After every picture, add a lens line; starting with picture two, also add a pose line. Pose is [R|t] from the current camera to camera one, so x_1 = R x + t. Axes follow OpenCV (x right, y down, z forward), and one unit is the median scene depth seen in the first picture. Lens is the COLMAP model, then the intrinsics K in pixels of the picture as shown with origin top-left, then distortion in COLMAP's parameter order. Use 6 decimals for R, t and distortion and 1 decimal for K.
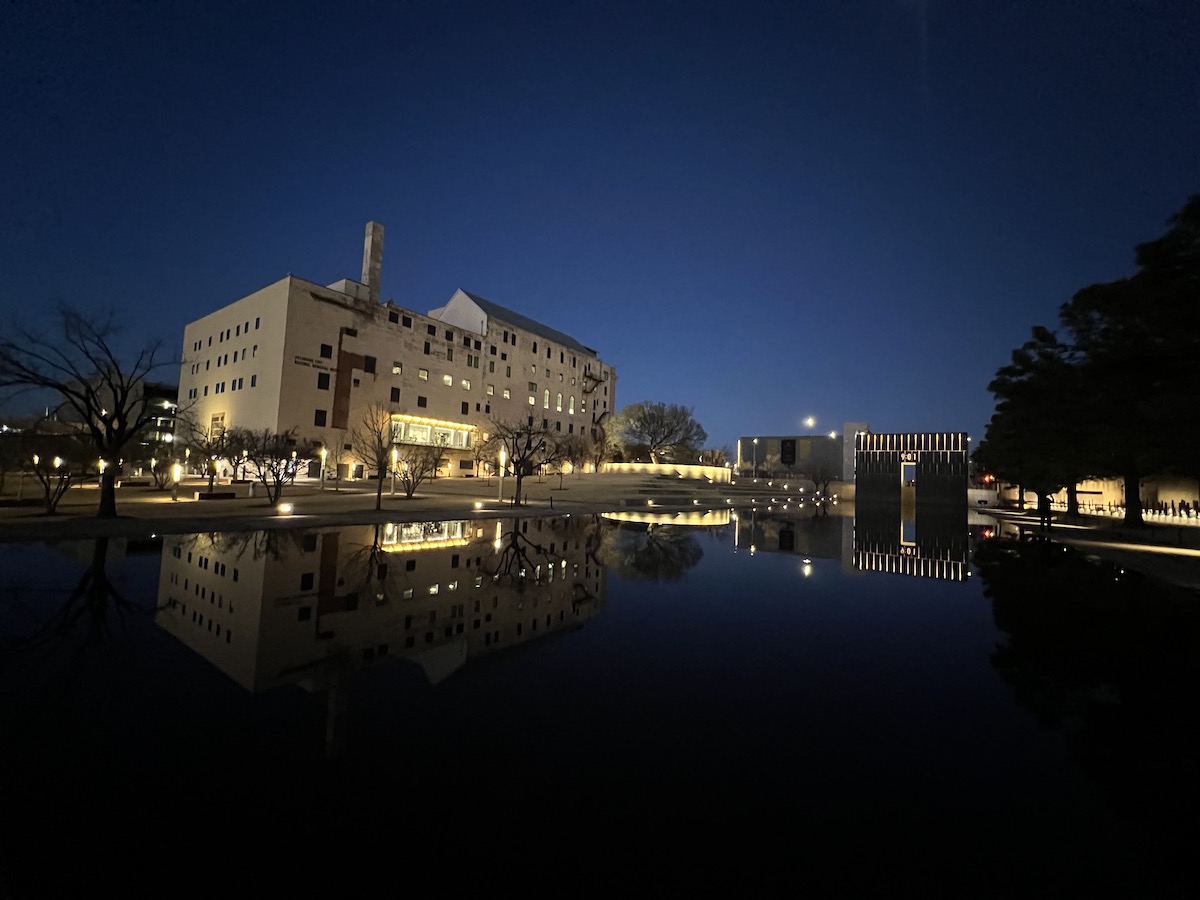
lens RADIAL K [[477.1, 0, 606.4], [0, 477.1, 458.7], [0, 0, 1]] dist [0.002146, 0.000650]
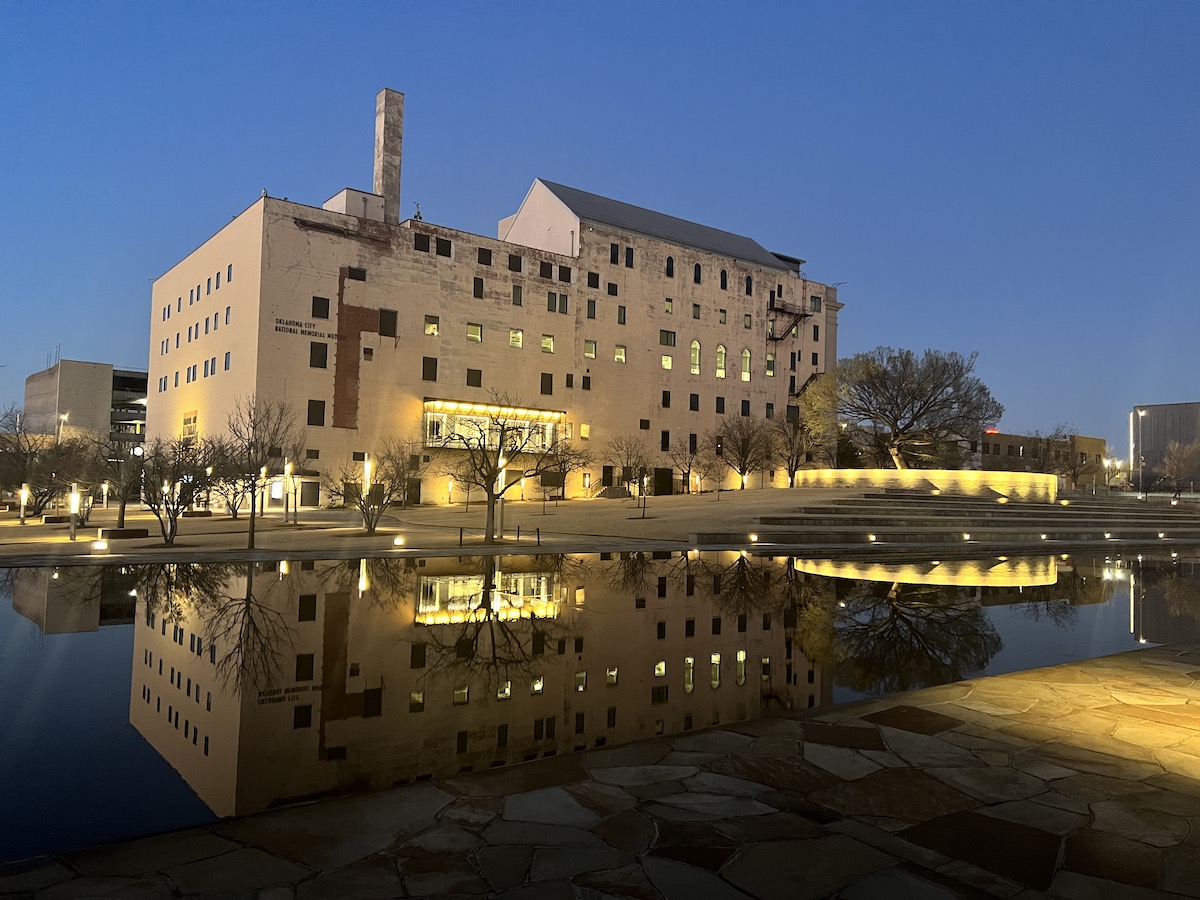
lens RADIAL K [[899.3, 0, 625.5], [0, 899.3, 469.2], [0, 0, 1]] dist [0.072237, -0.016173]
pose [[0.953477, -0.029030, -0.300065, 0.129890], [0.030823, 0.999524, 0.001240, 0.001549], [0.299886, -0.010431, 0.953918, -0.032517]]
